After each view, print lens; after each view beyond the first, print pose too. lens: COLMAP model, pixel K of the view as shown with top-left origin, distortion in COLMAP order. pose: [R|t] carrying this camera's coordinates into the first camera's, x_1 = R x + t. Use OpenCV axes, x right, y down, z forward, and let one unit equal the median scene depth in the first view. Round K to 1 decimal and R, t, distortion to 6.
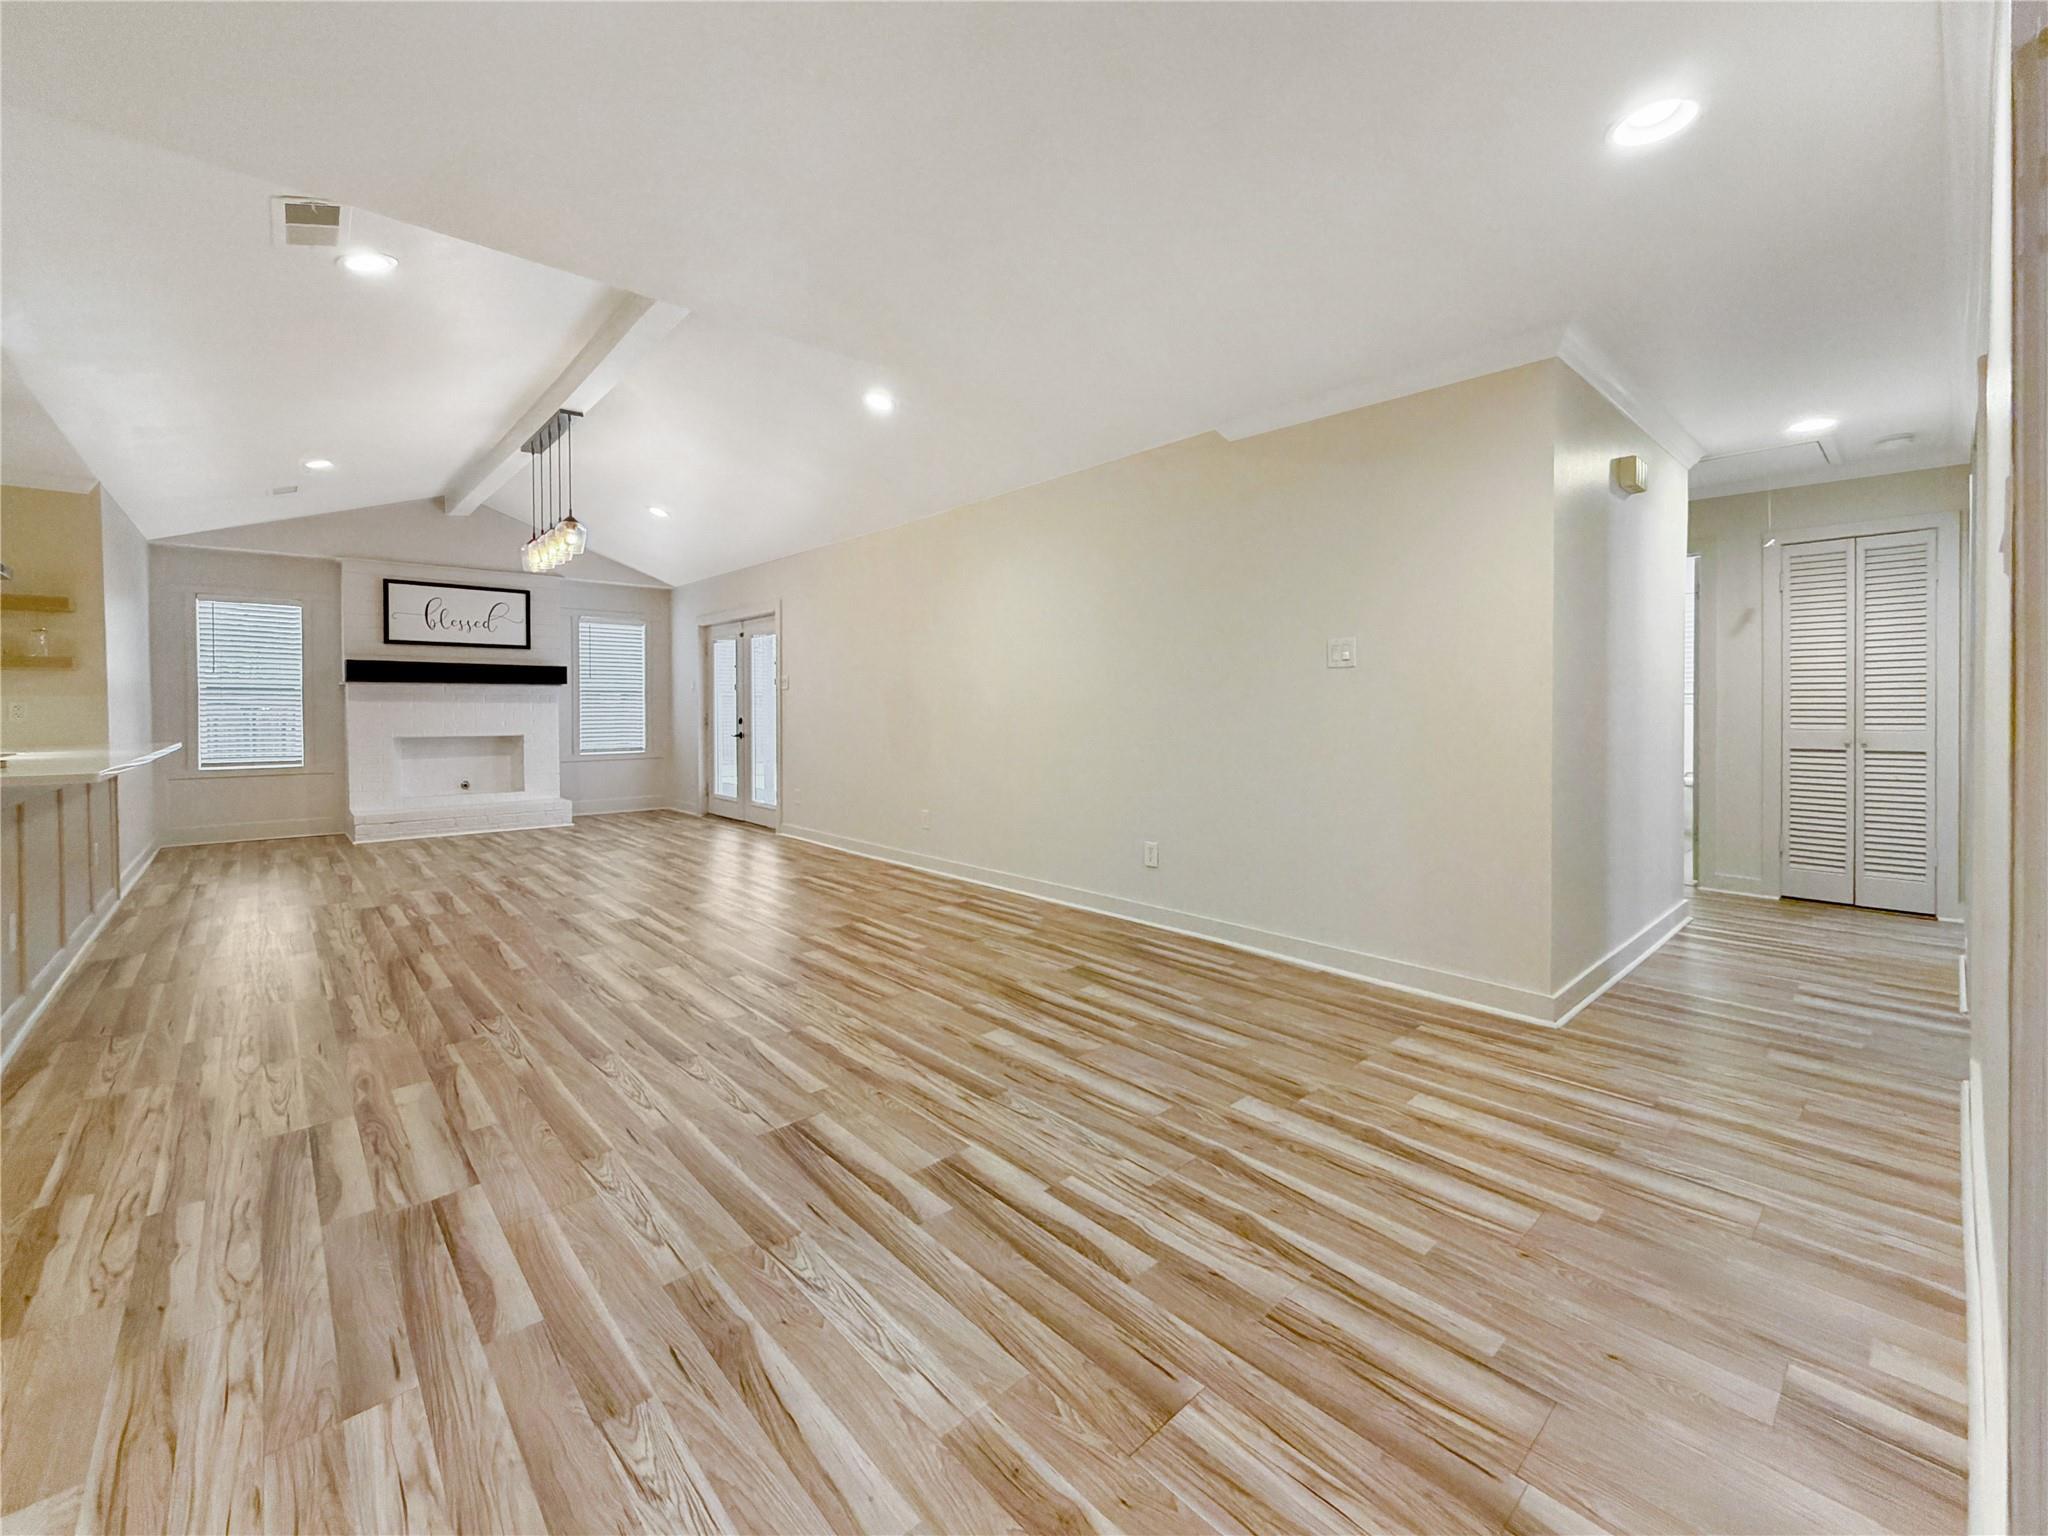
lens RADIAL K [[835.0, 0, 1023.7], [0, 835.0, 720.1], [0, 0, 1]] dist [-0.001246, -0.000133]
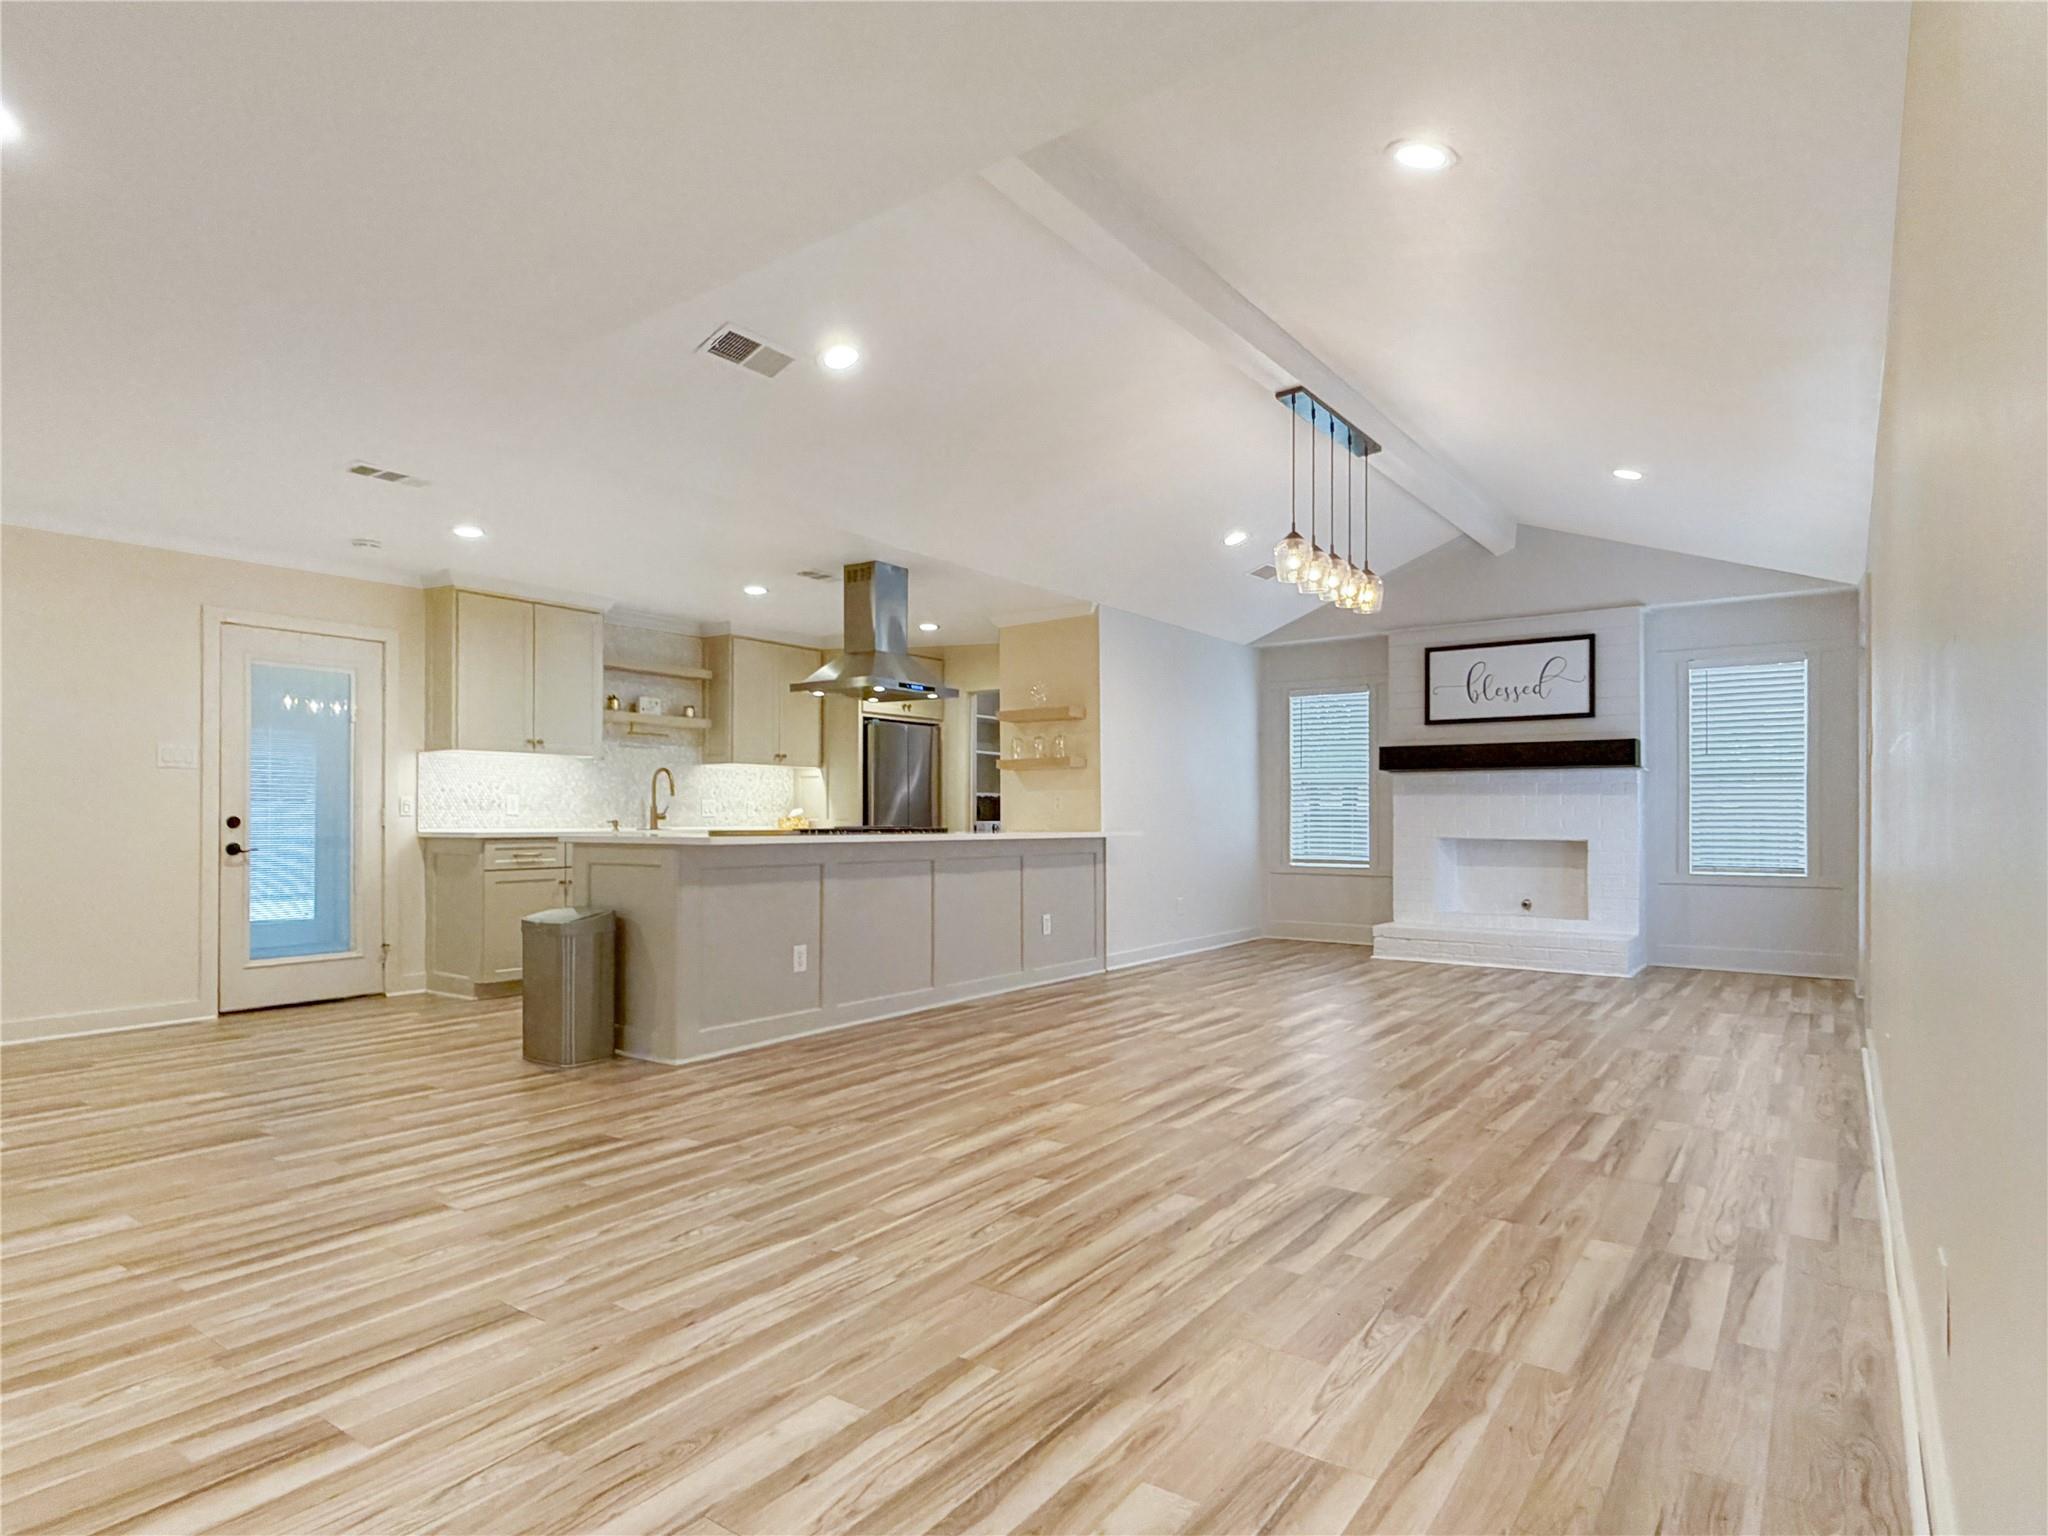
lens RADIAL K [[1121.2, 0, 1024.8], [0, 1121.2, 817.3], [0, 0, 1]] dist [0.003447, 0.000066]
pose [[0.209105, 0.001169, -0.977893, 0.639218], [-0.015274, 0.999881, -0.002071, 0.022370], [0.977774, 0.015370, 0.209098, 0.958463]]
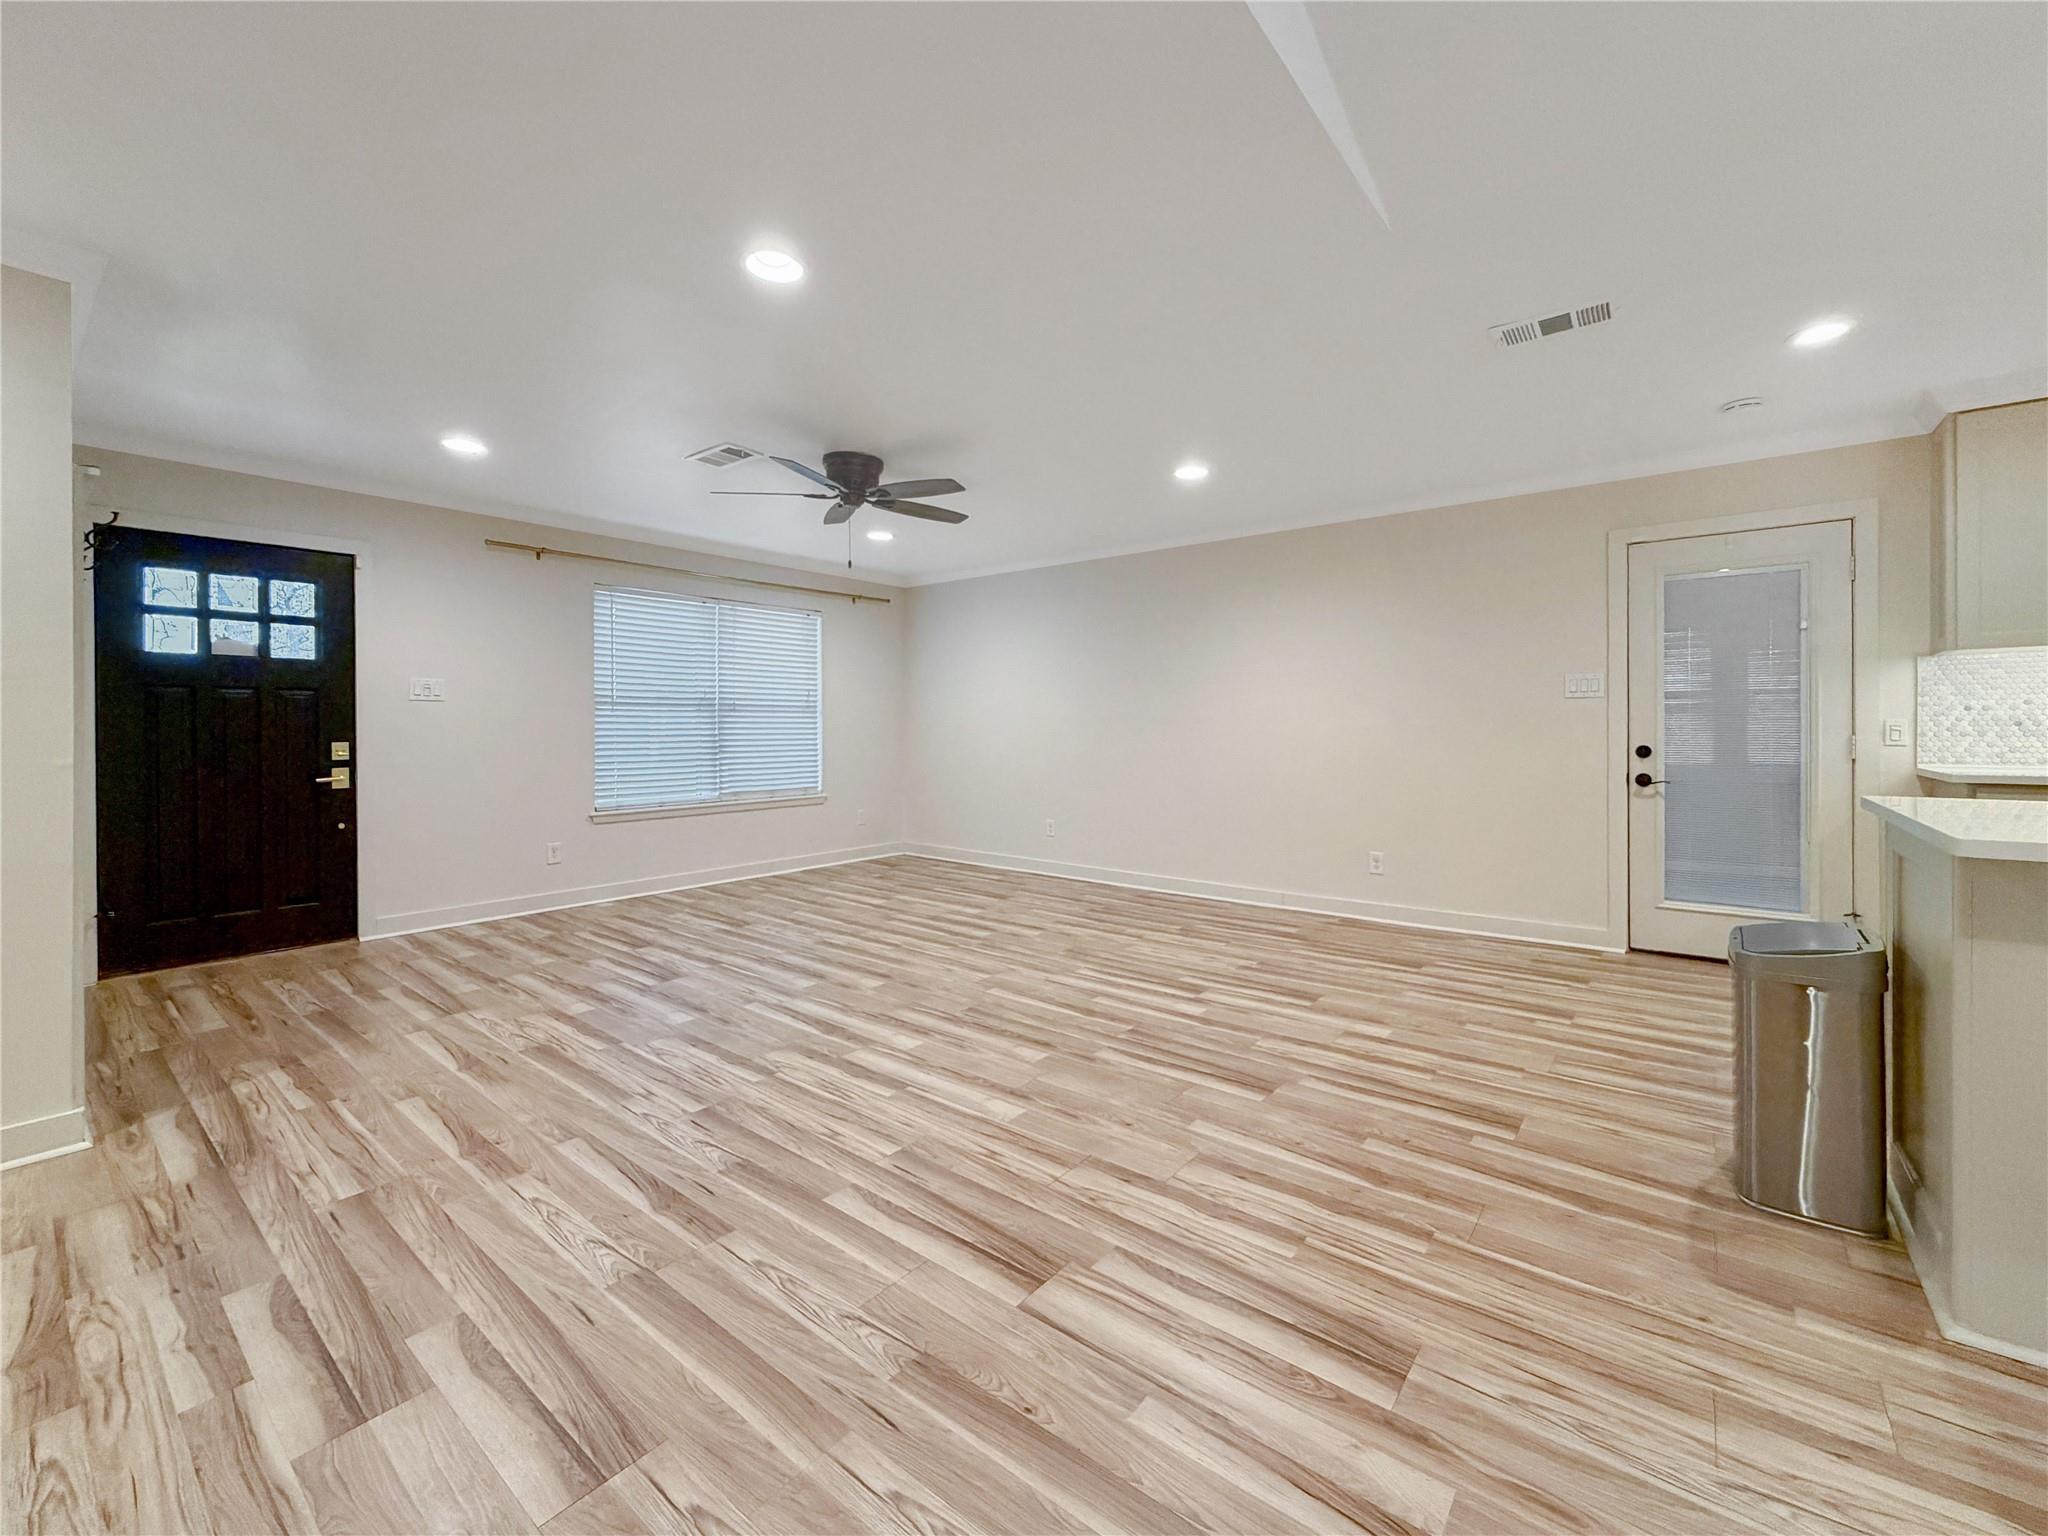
lens RADIAL K [[841.7, 0, 1031.7], [0, 841.7, 731.5], [0, 0, 1]] dist [-0.001603, -0.000087]
pose [[-0.987379, 0.009660, -0.158080, -0.369769], [0.007065, 0.999831, 0.016973, -0.016673], [0.158217, 0.015642, -0.987280, 1.237765]]
